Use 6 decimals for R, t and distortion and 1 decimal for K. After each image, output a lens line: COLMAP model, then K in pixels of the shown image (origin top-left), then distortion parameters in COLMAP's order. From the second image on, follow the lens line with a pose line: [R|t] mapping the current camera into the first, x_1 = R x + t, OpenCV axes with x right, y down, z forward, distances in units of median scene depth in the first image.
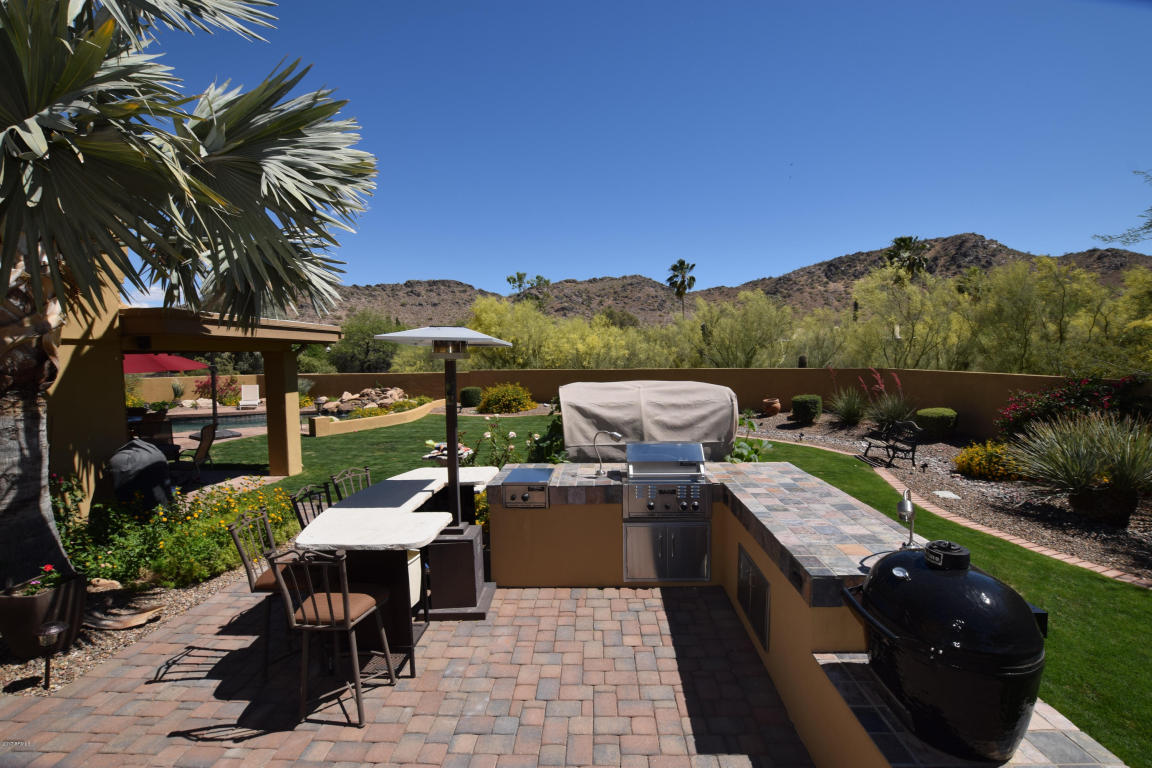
lens RADIAL K [[502.4, 0, 578.9], [0, 502.4, 384.3], [0, 0, 1]] dist [0.001372, 0.000199]
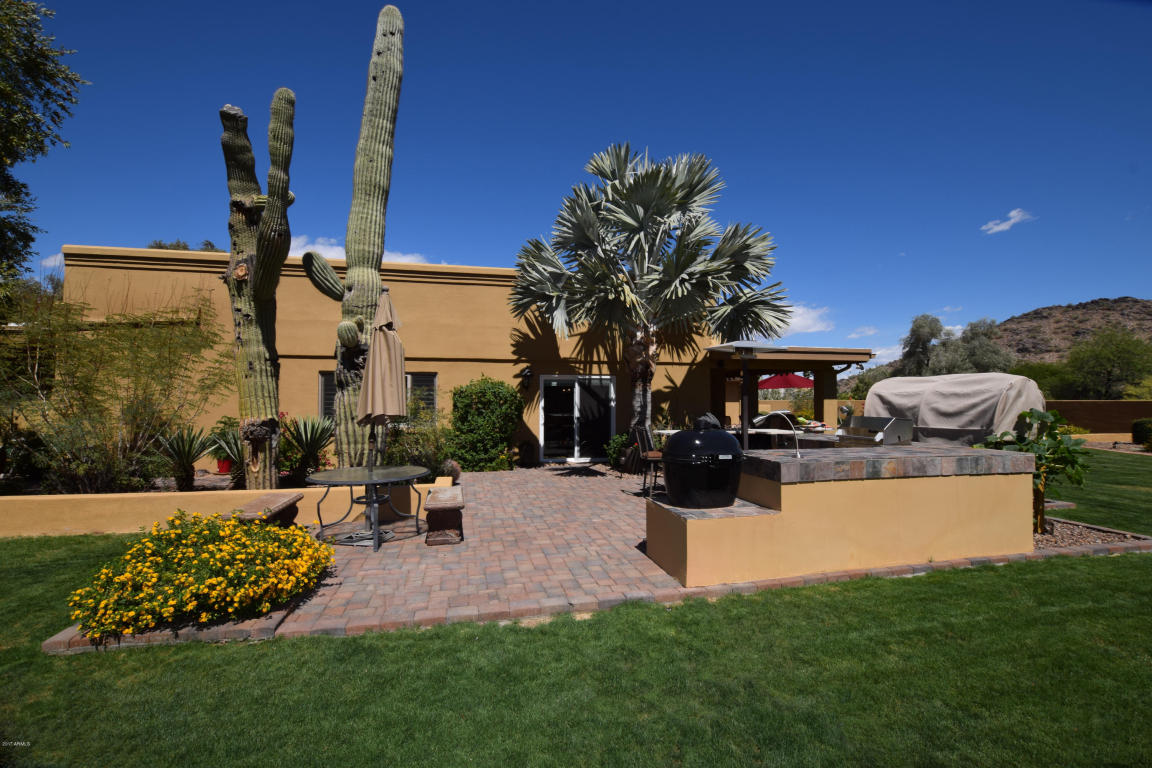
lens RADIAL K [[502.4, 0, 570.8], [0, 502.4, 388.5], [0, 0, 1]] dist [0.001372, 0.000199]
pose [[0.261050, -0.003285, -0.965320, 0.997561], [-0.058525, 0.998101, -0.019224, 0.097445], [0.963550, 0.061514, 0.260362, -0.039222]]
